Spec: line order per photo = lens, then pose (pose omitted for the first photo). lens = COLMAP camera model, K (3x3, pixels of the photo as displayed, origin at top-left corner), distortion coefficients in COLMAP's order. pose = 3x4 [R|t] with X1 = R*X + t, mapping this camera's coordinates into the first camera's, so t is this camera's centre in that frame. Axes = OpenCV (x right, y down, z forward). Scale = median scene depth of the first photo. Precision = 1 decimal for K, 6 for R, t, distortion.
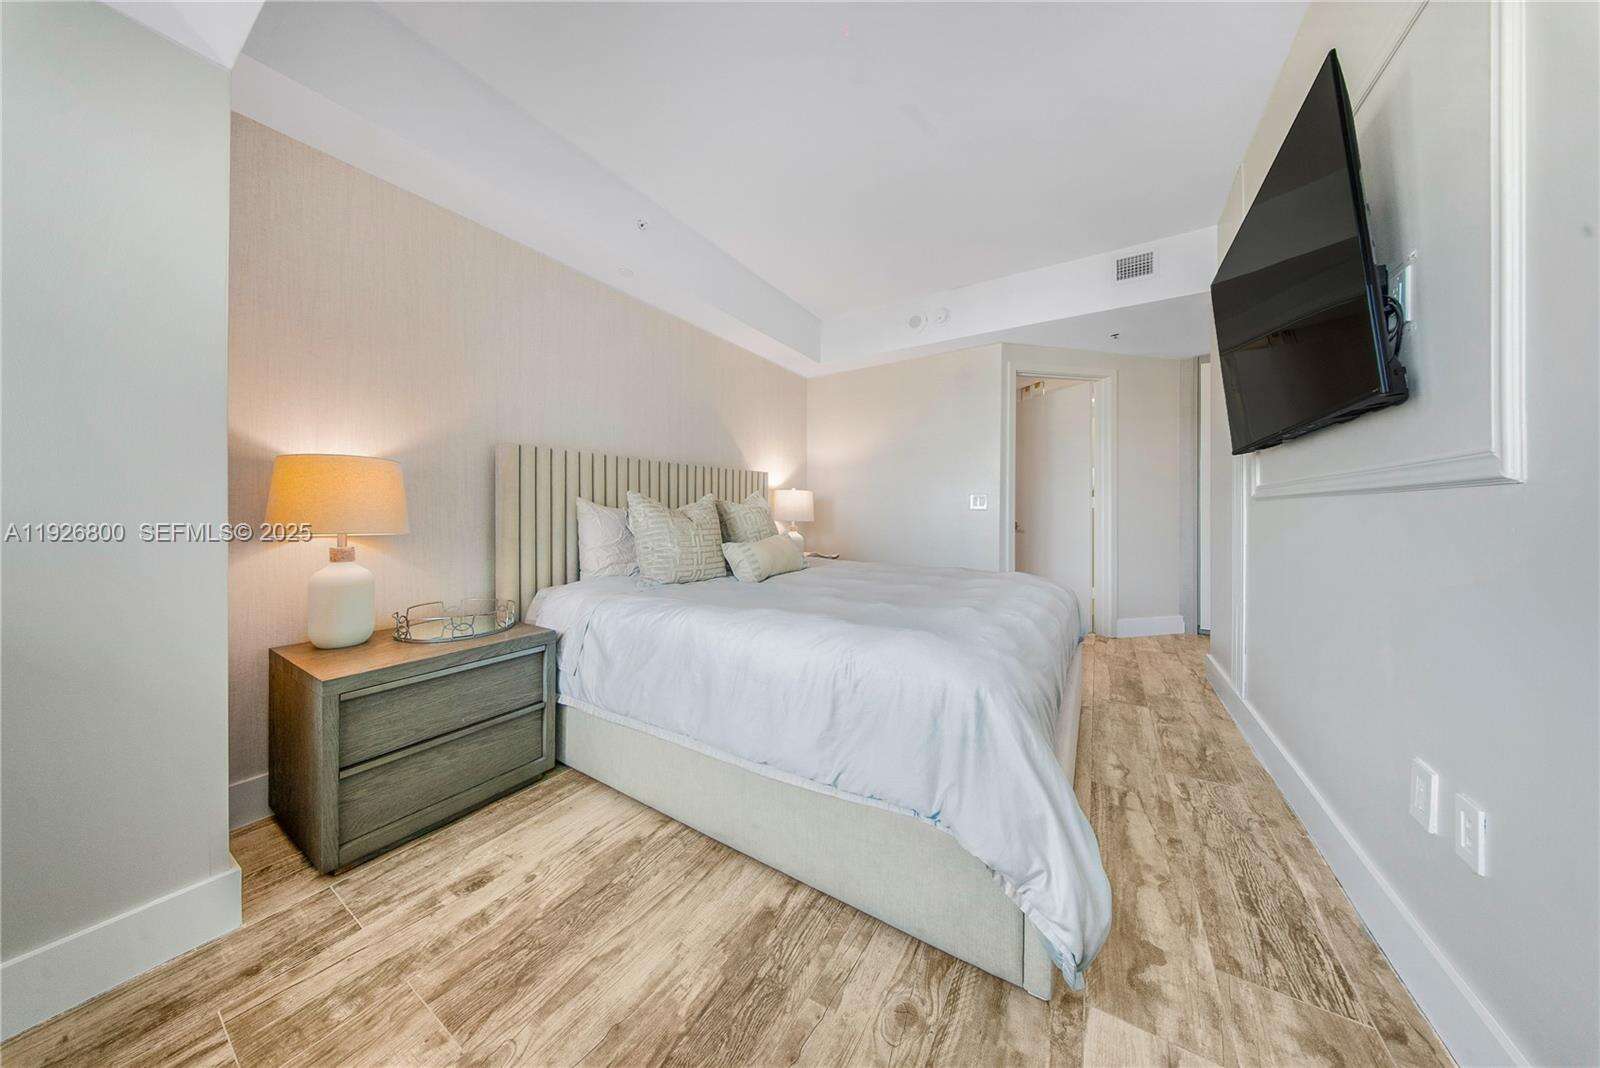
lens RADIAL K [[490.6, 0, 793.0], [0, 490.6, 521.9], [0, 0, 1]] dist [0.005573, -0.000959]
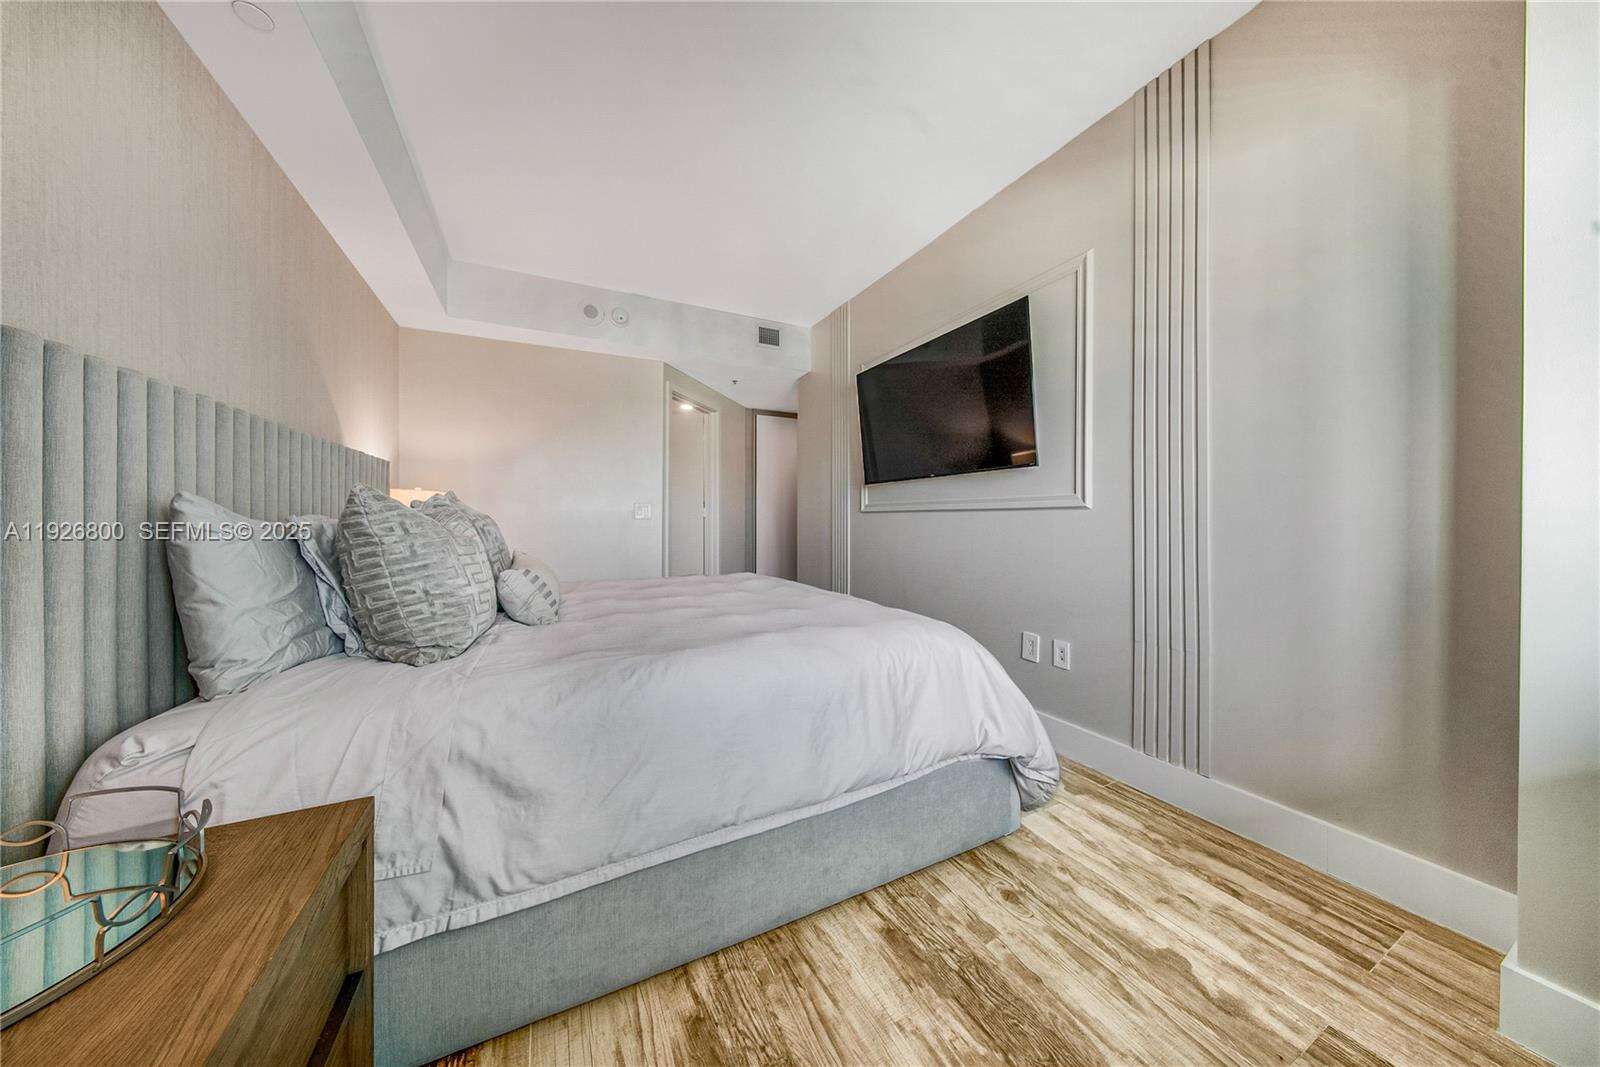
lens RADIAL K [[490.6, 0, 793.7], [0, 490.6, 523.6], [0, 0, 1]] dist [0.005573, -0.000959]
pose [[0.511967, -0.002710, 0.859001, -1.030645], [0.024369, 0.999638, -0.011370, 0.007190], [-0.858660, 0.026754, 0.511848, 0.691017]]
